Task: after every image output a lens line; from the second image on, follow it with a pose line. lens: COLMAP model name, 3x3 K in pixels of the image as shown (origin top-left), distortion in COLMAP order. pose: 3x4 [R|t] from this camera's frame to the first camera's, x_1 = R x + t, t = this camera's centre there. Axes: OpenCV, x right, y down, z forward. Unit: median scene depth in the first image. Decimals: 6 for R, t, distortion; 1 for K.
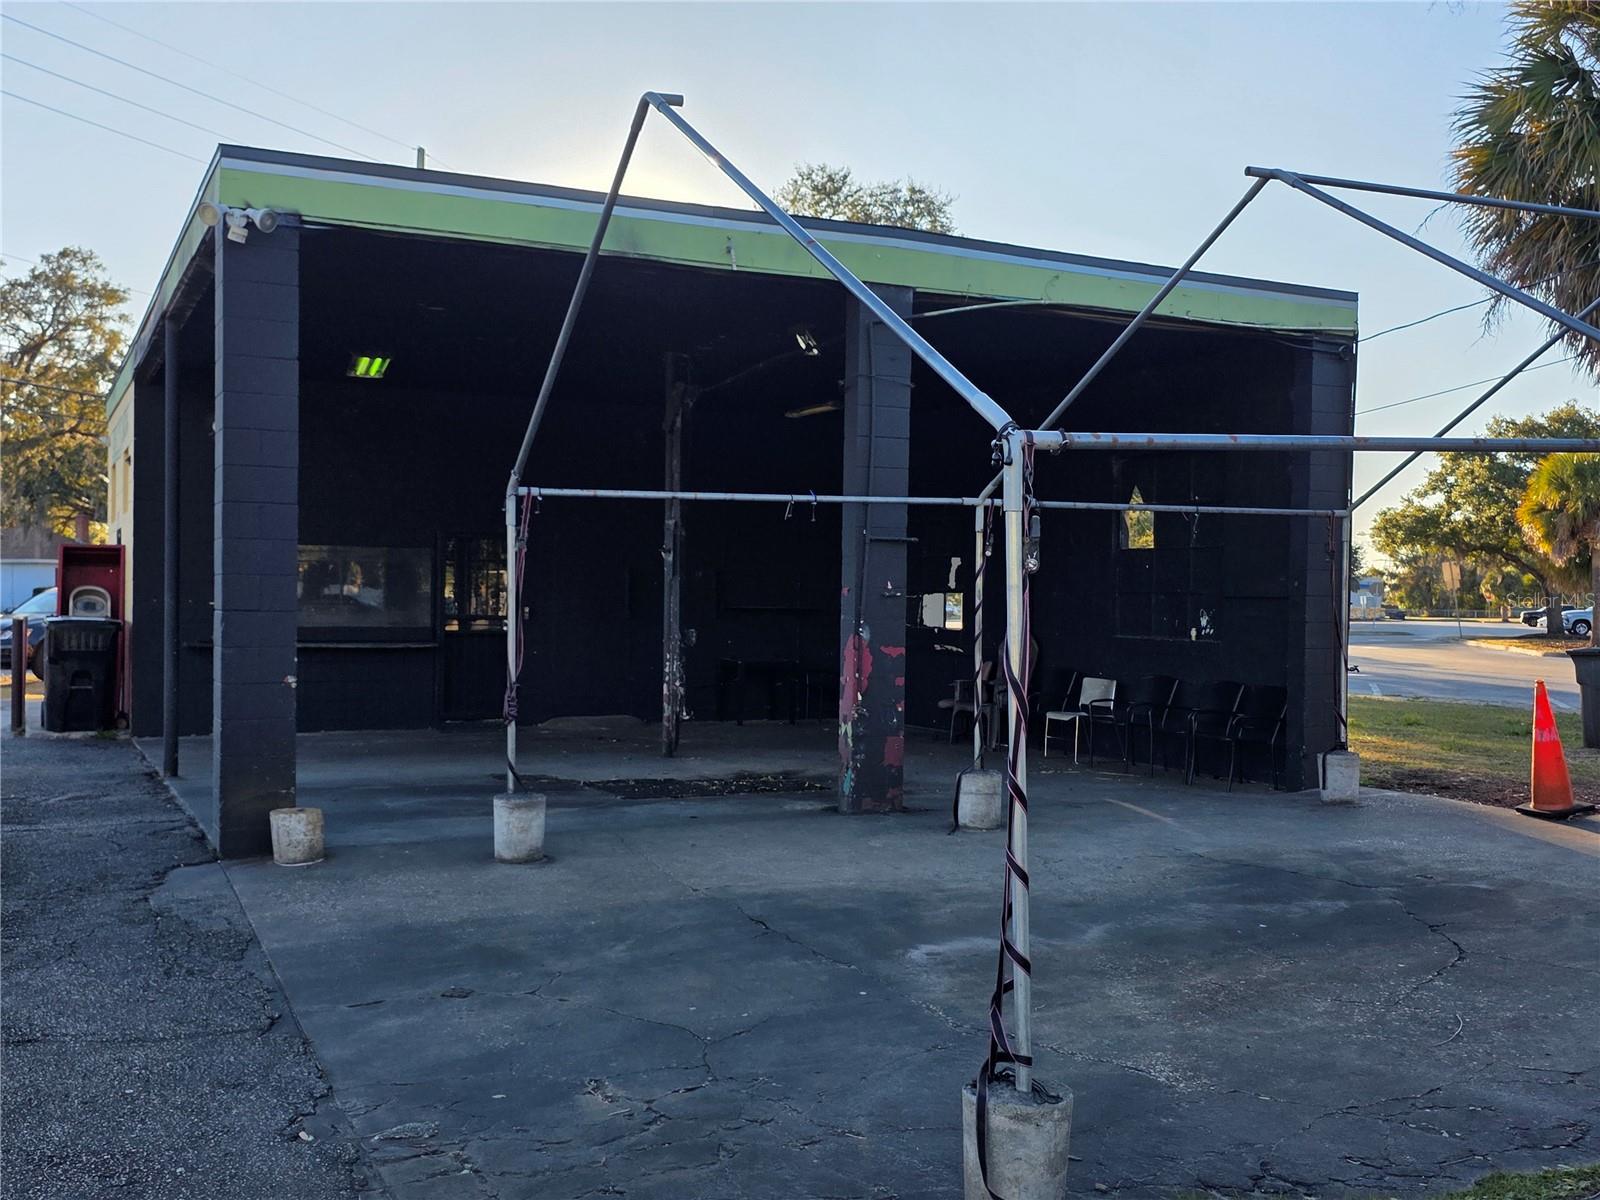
lens RADIAL K [[1610.7, 0, 800.5], [0, 1610.7, 600.8], [0, 0, 1]] dist [-0.029845, 0.000000]
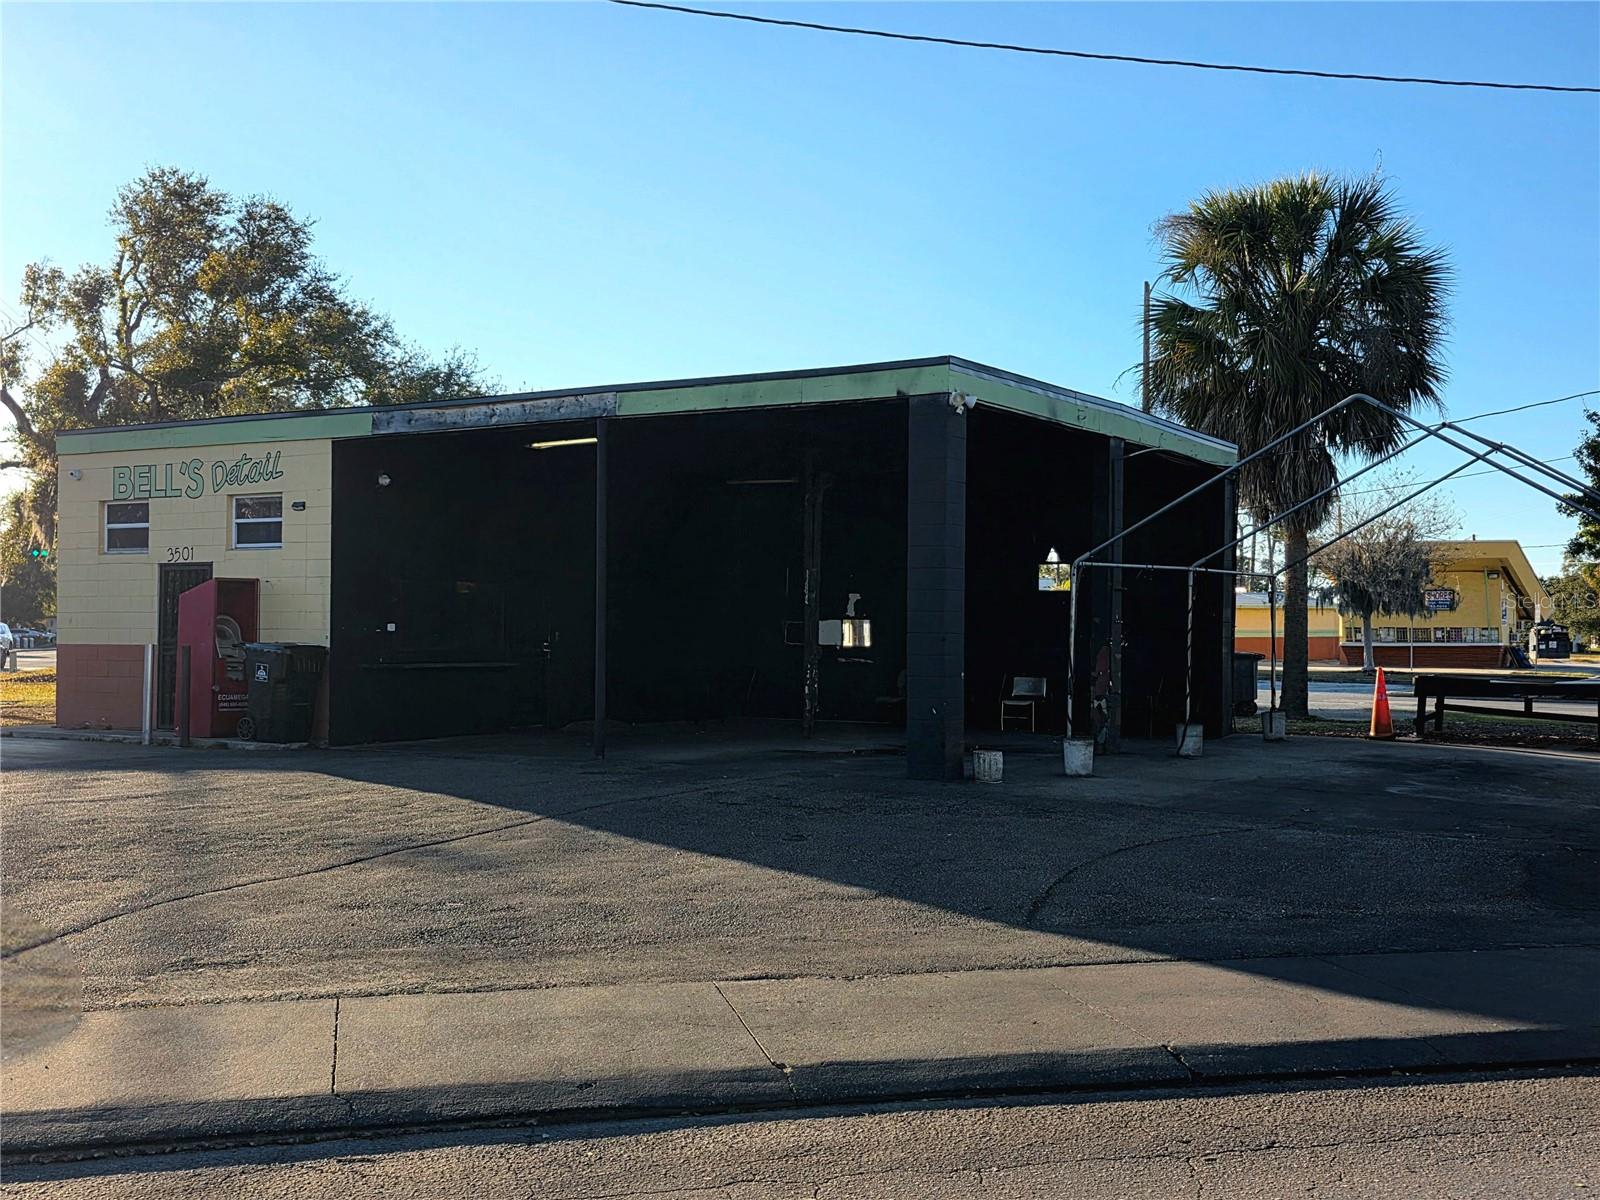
lens RADIAL K [[1715.5, 0, 800.1], [0, 1715.5, 601.1], [0, 0, 1]] dist [-0.028770, 0.000000]
pose [[0.862437, 0.002227, 0.506159, -0.781707], [0.003910, 0.999931, -0.011062, -0.005307], [-0.506149, 0.011519, 0.862369, -0.259622]]
